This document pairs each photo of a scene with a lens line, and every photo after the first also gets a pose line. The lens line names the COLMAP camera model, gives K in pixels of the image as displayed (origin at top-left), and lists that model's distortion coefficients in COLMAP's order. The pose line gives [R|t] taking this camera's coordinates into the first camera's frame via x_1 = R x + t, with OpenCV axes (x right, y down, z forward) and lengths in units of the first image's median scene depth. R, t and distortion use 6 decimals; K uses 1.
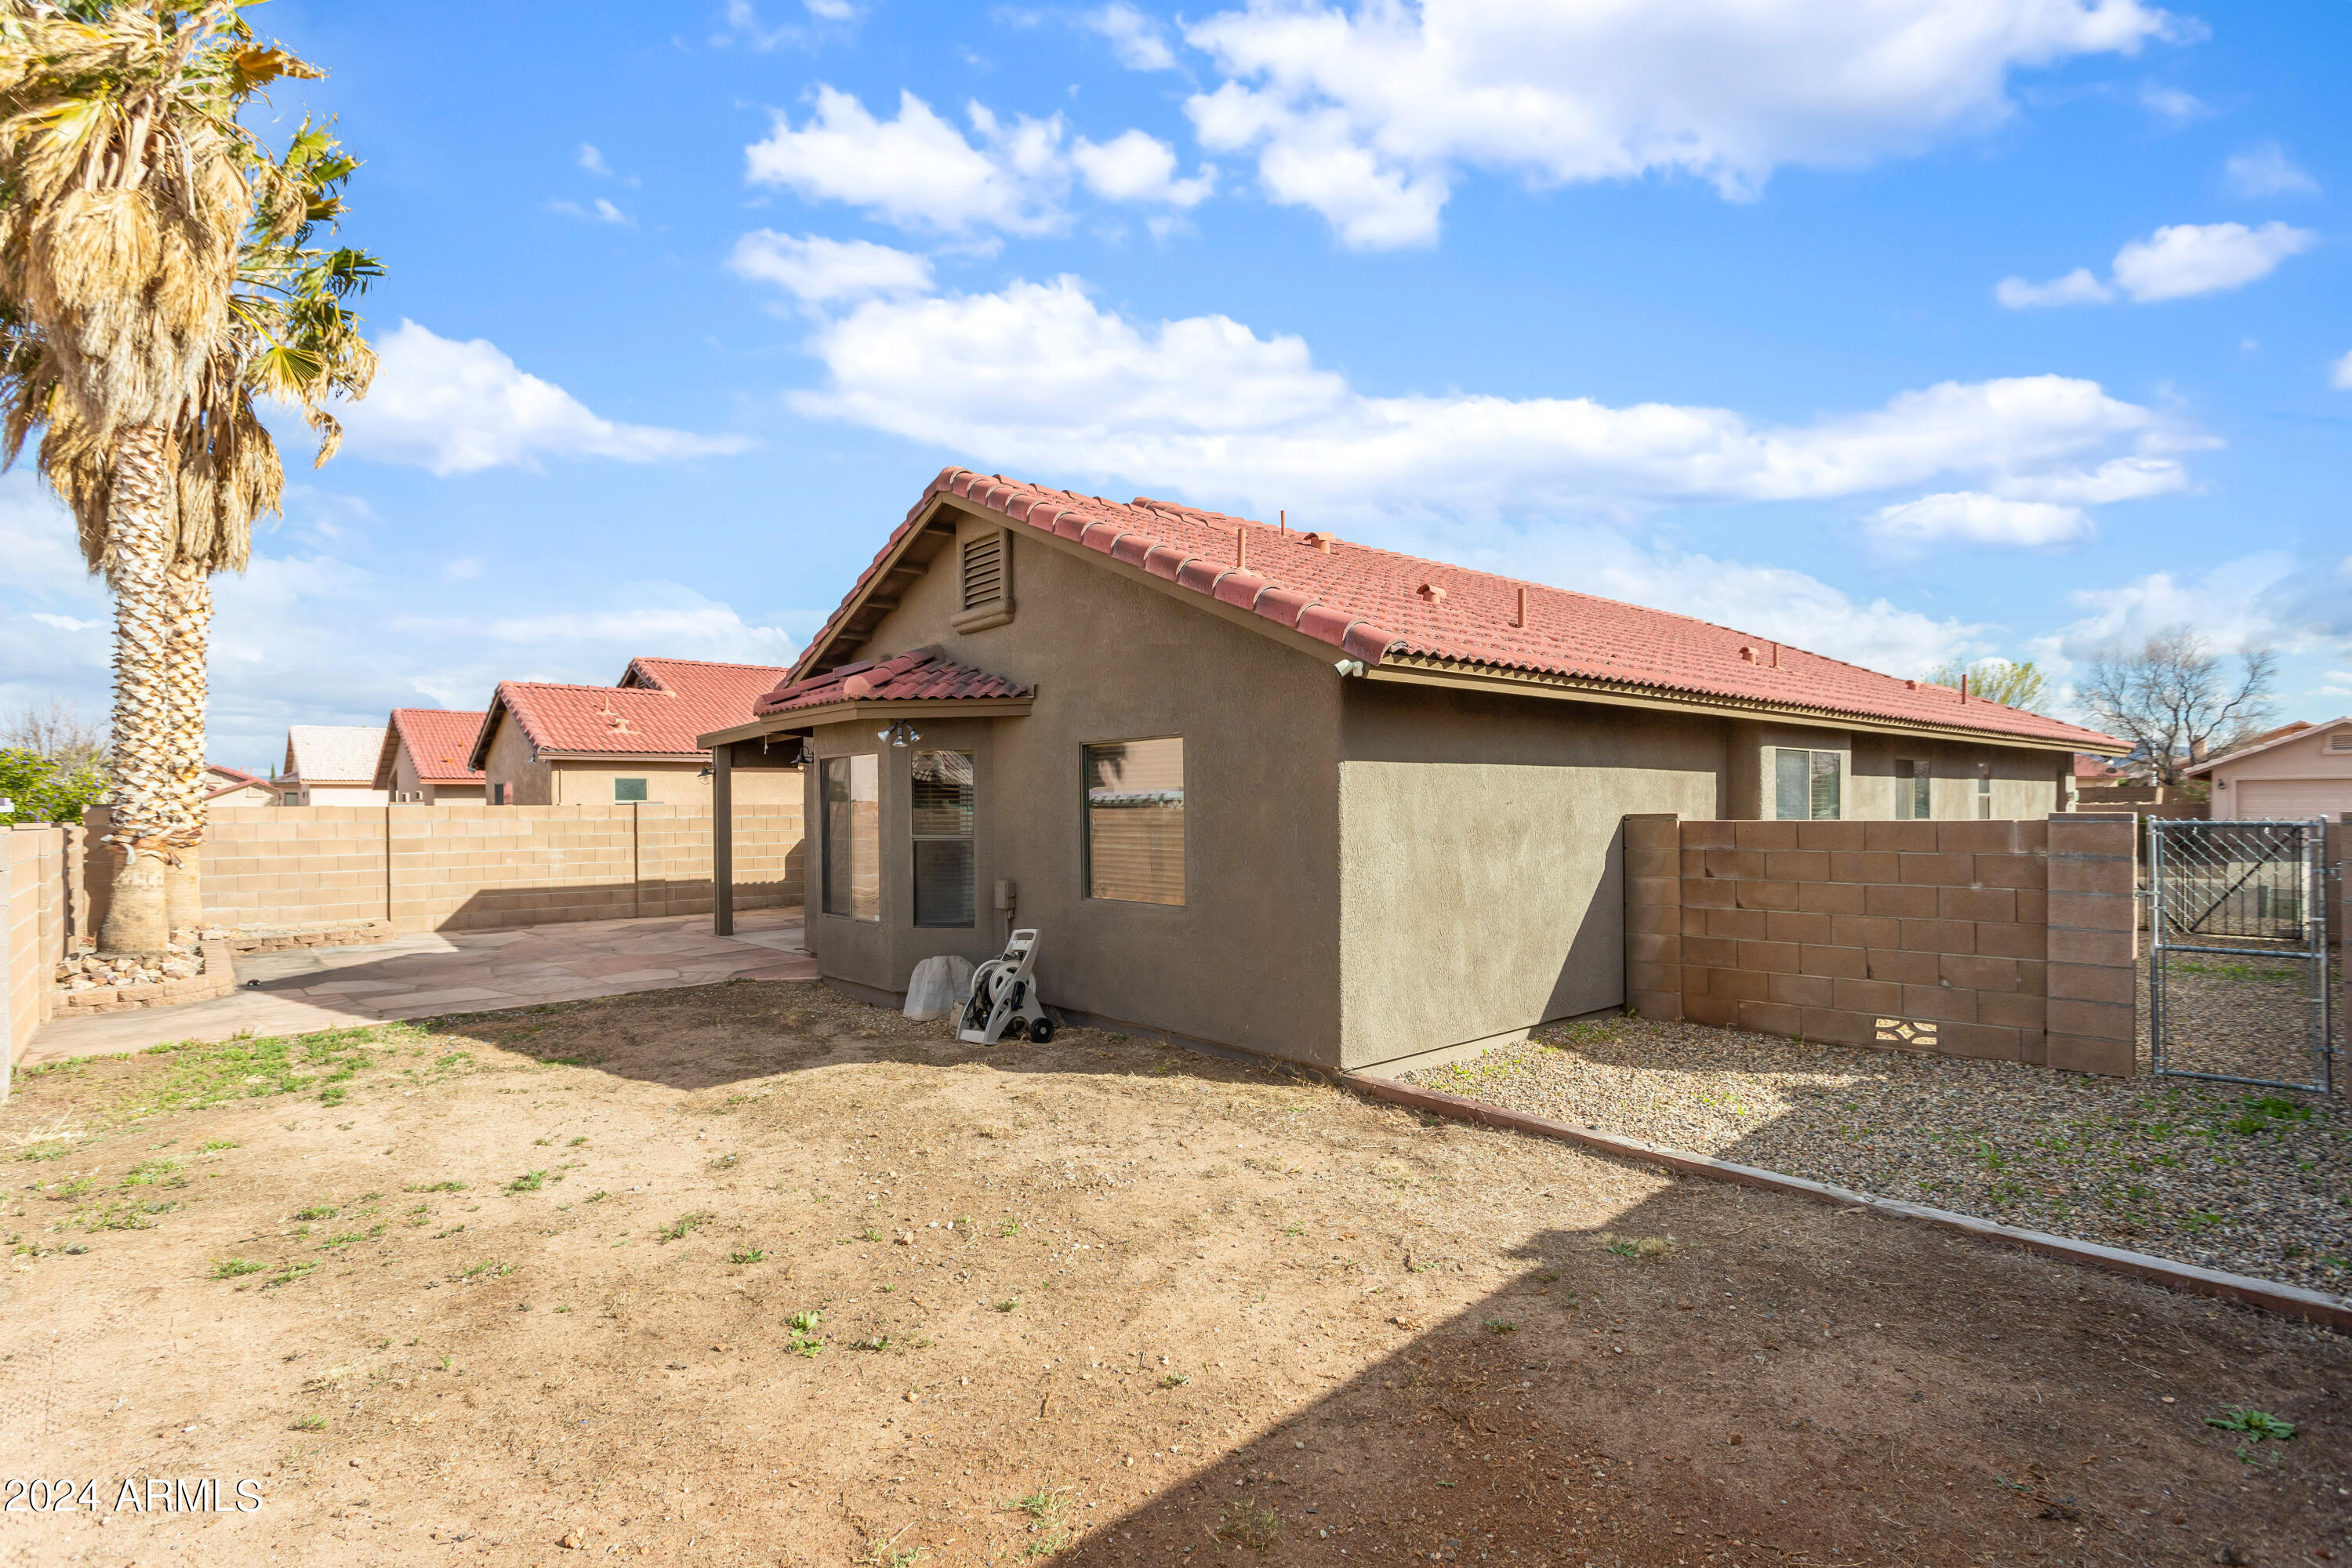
lens RADIAL K [[1137.0, 0, 1176.0], [0, 1137.0, 791.3], [0, 0, 1]] dist [0.004950, 0.001288]
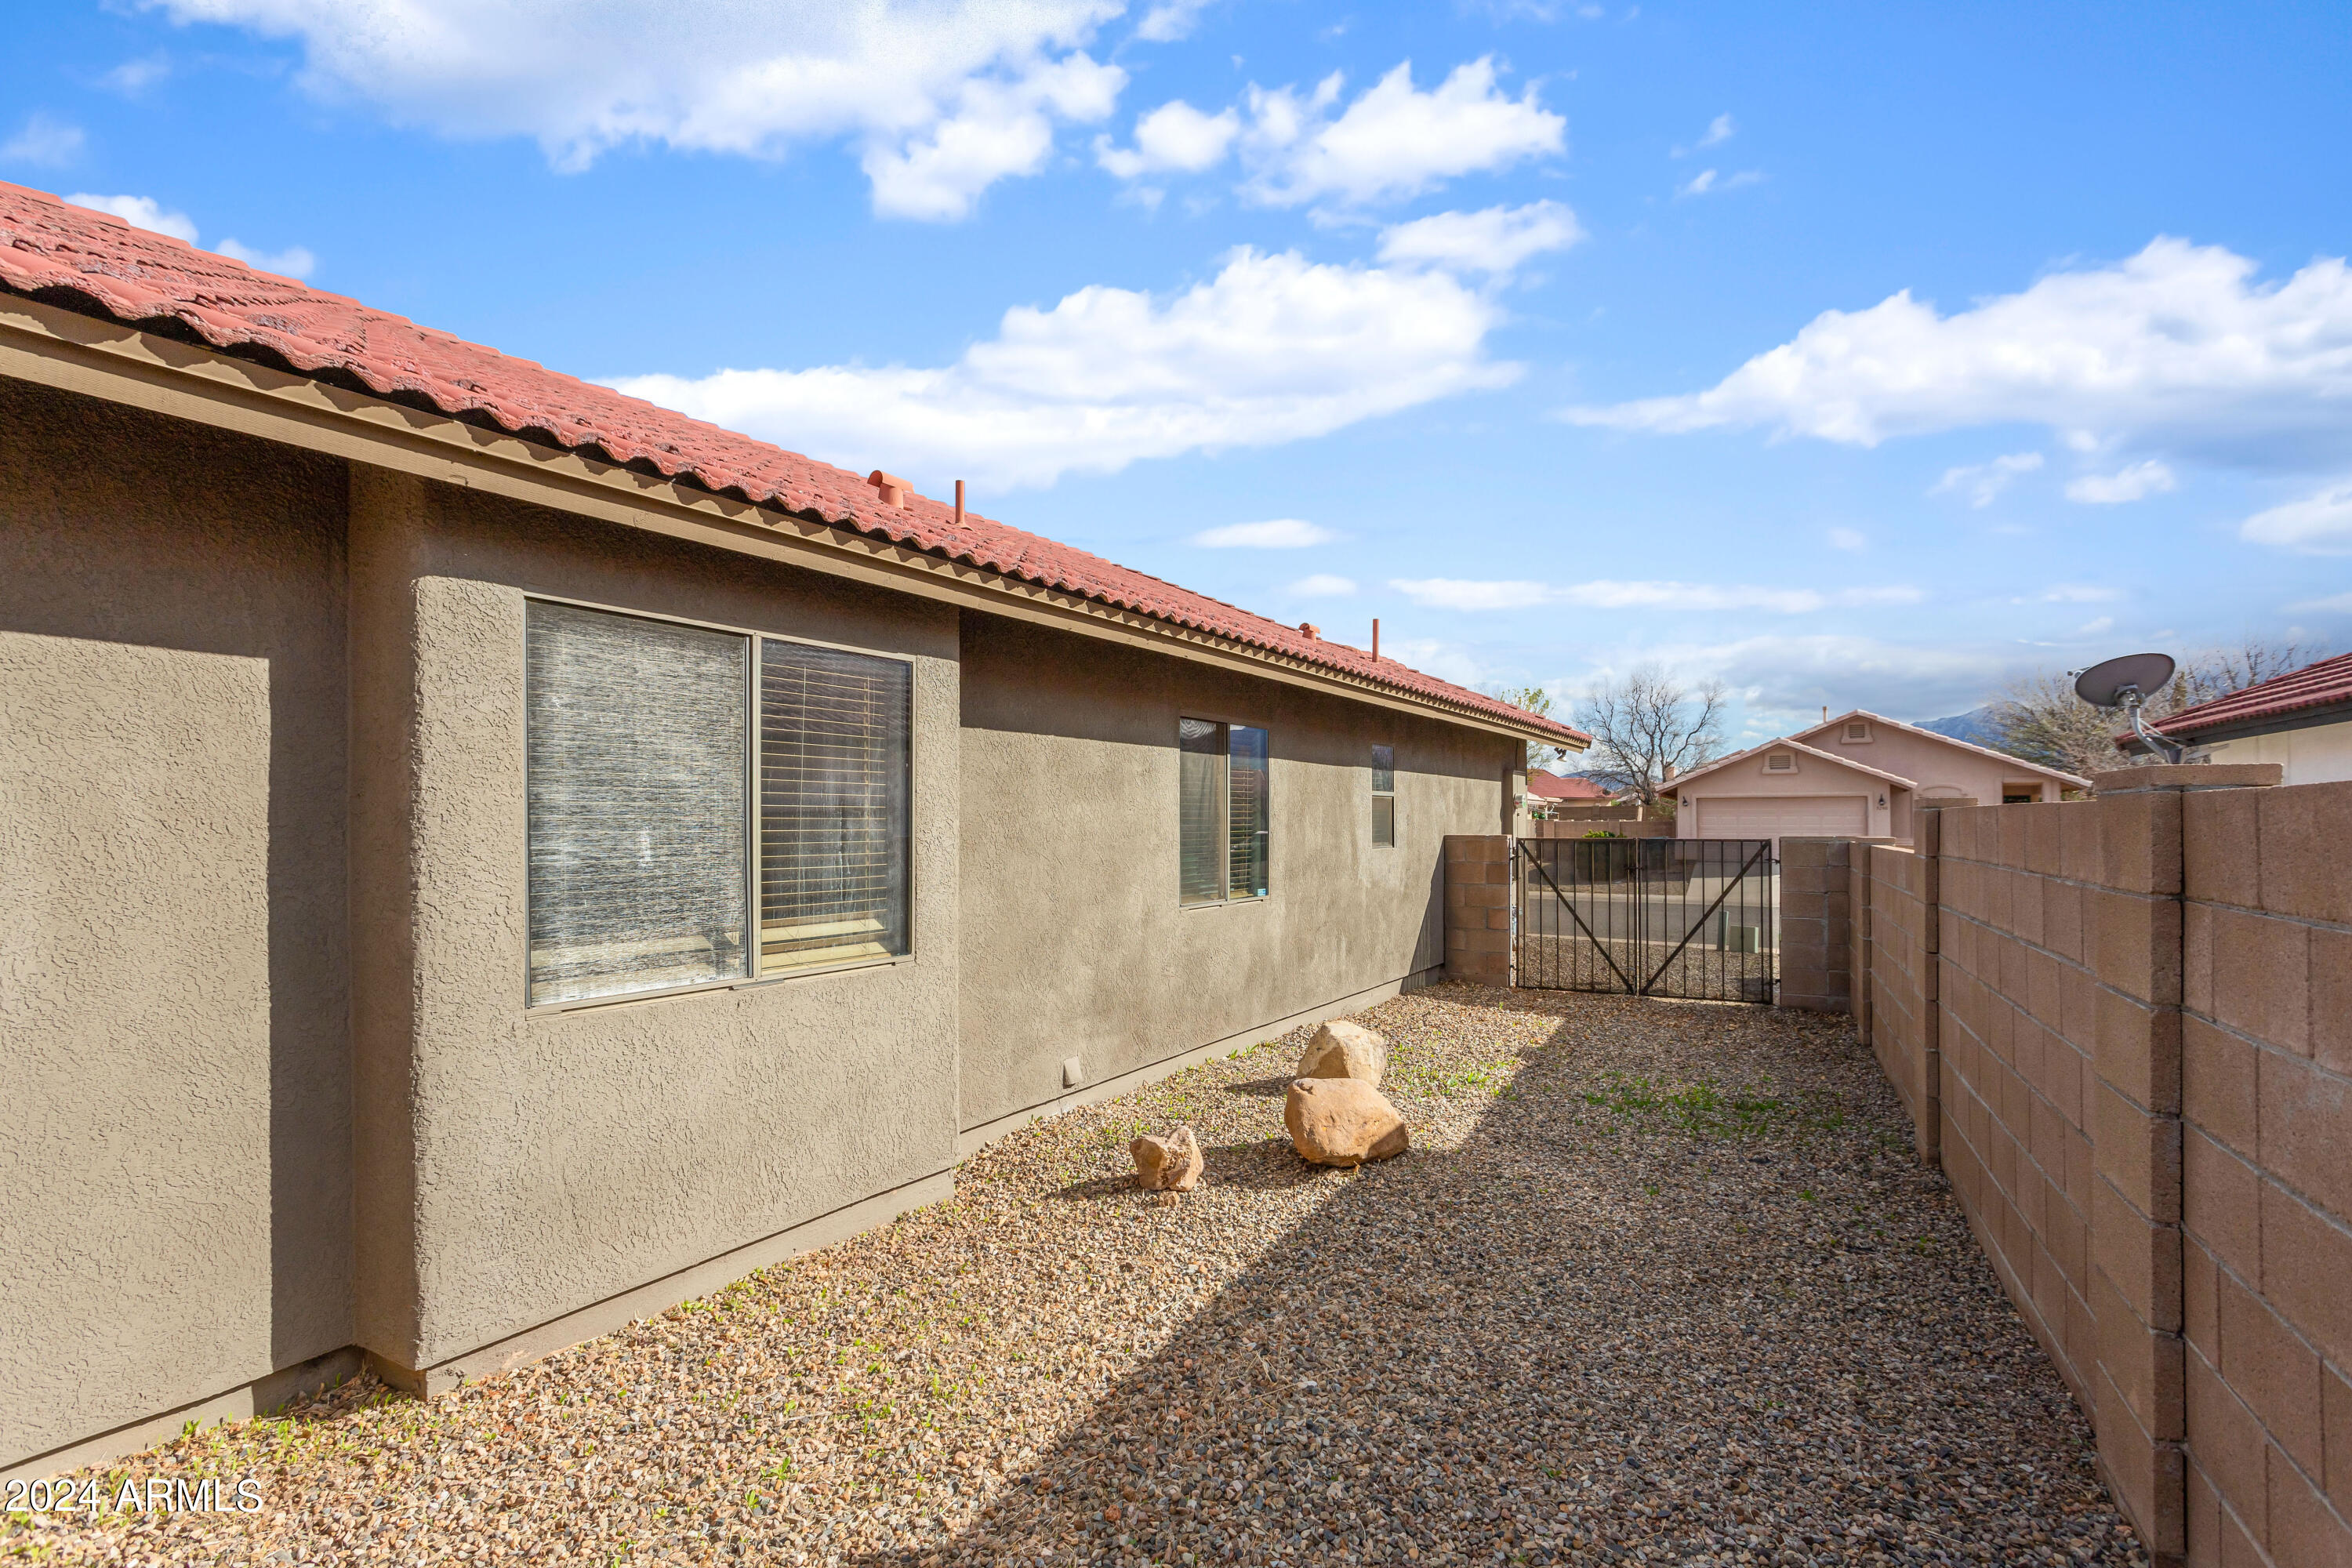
lens RADIAL K [[1137.0, 0, 1177.8], [0, 1137.0, 787.8], [0, 0, 1]] dist [0.004950, 0.001288]
pose [[0.949189, 0.011690, 0.314489, 0.170619], [-0.005158, 0.999754, -0.021594, 0.006088], [-0.314664, 0.018875, 0.949015, 0.183444]]
